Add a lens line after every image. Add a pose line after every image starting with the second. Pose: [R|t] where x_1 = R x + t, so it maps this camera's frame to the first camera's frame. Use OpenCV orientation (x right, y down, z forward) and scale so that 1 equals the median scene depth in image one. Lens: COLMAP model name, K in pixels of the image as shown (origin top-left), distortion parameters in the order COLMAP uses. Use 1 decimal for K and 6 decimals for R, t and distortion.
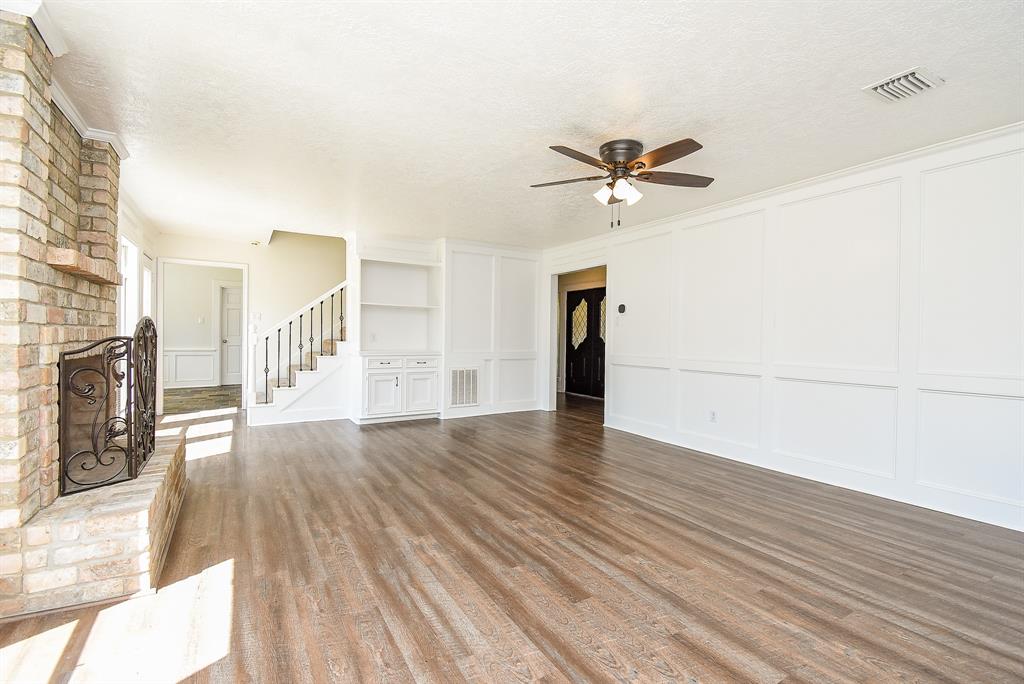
lens RADIAL K [[449.4, 0, 512.0], [0, 449.4, 342.0], [0, 0, 1]] dist [0.043796, -0.025083]
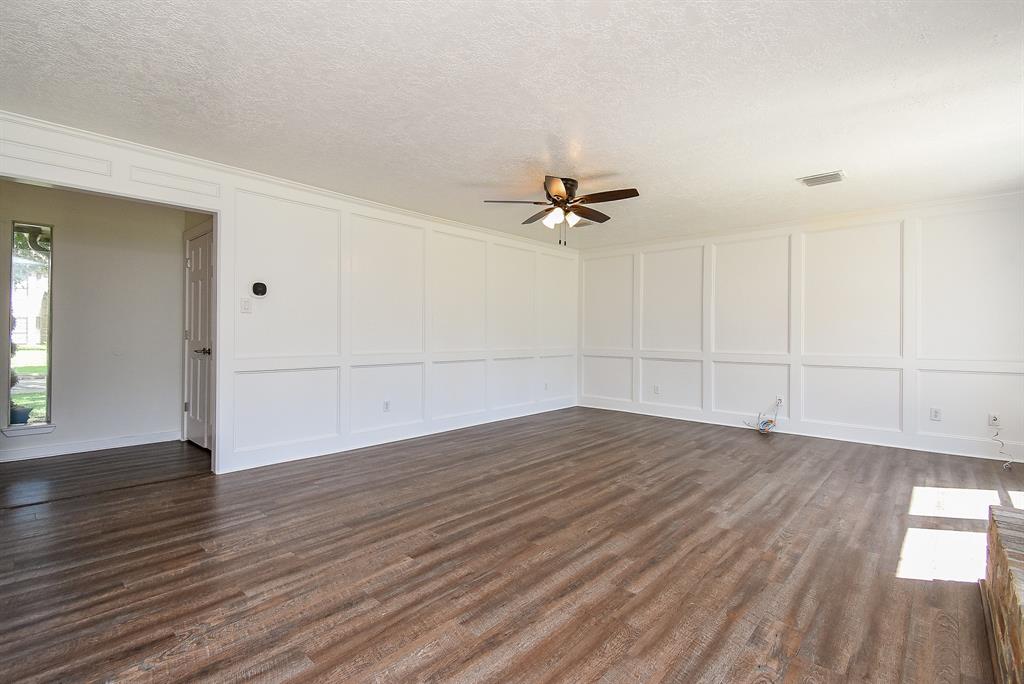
lens RADIAL K [[449.4, 0, 512.0], [0, 449.4, 342.0], [0, 0, 1]] dist [0.043796, -0.025083]
pose [[-0.270766, -0.029192, 0.962203, -1.054633], [-0.001861, 0.999554, 0.029801, -0.027708], [-0.962644, 0.006279, -0.270699, 1.651163]]
